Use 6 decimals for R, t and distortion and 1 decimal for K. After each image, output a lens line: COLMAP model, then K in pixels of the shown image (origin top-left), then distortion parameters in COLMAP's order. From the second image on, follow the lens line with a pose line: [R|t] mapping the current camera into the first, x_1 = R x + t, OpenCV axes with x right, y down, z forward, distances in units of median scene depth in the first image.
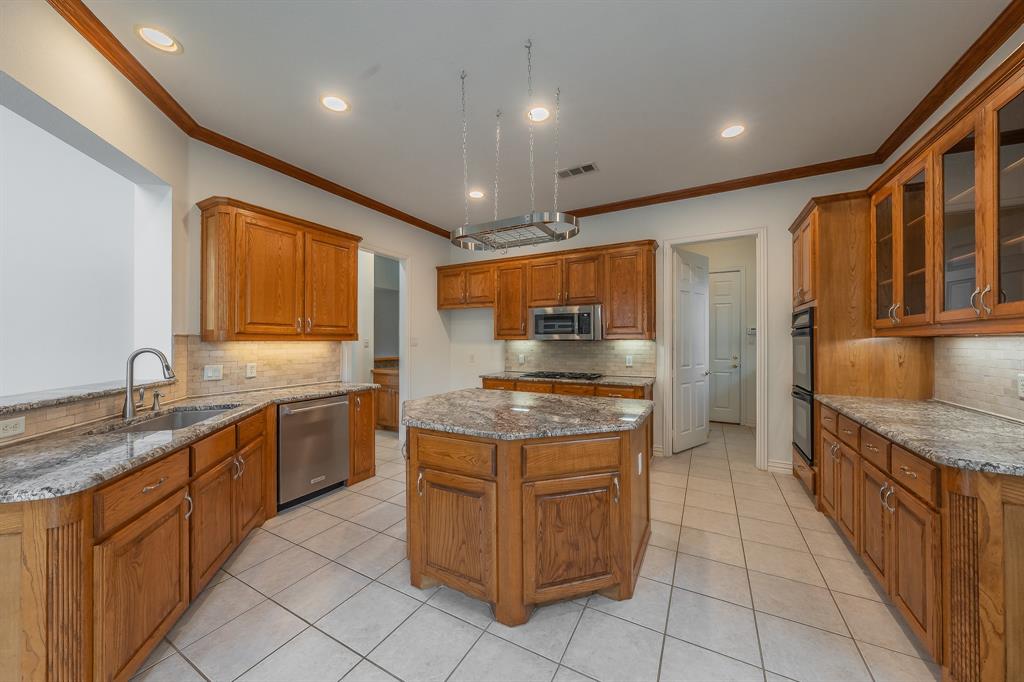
lens RADIAL K [[350.6, 0, 513.0], [0, 350.6, 338.3], [0, 0, 1]] dist [-0.000620, -0.000067]
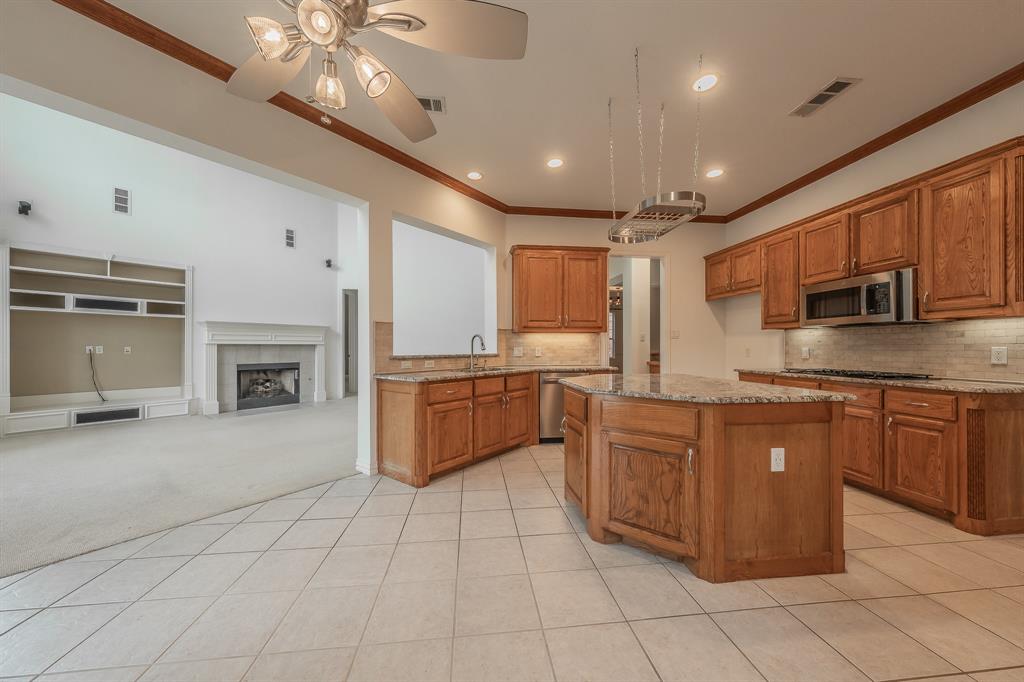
lens RADIAL K [[361.0, 0, 517.4], [0, 361.0, 345.8], [0, 0, 1]] dist [-0.000708, -0.000071]
pose [[0.580708, -0.000668, -0.814112, 0.387064], [0.005464, 0.999980, 0.003078, 0.046672], [0.814094, -0.006236, 0.580700, 0.006900]]
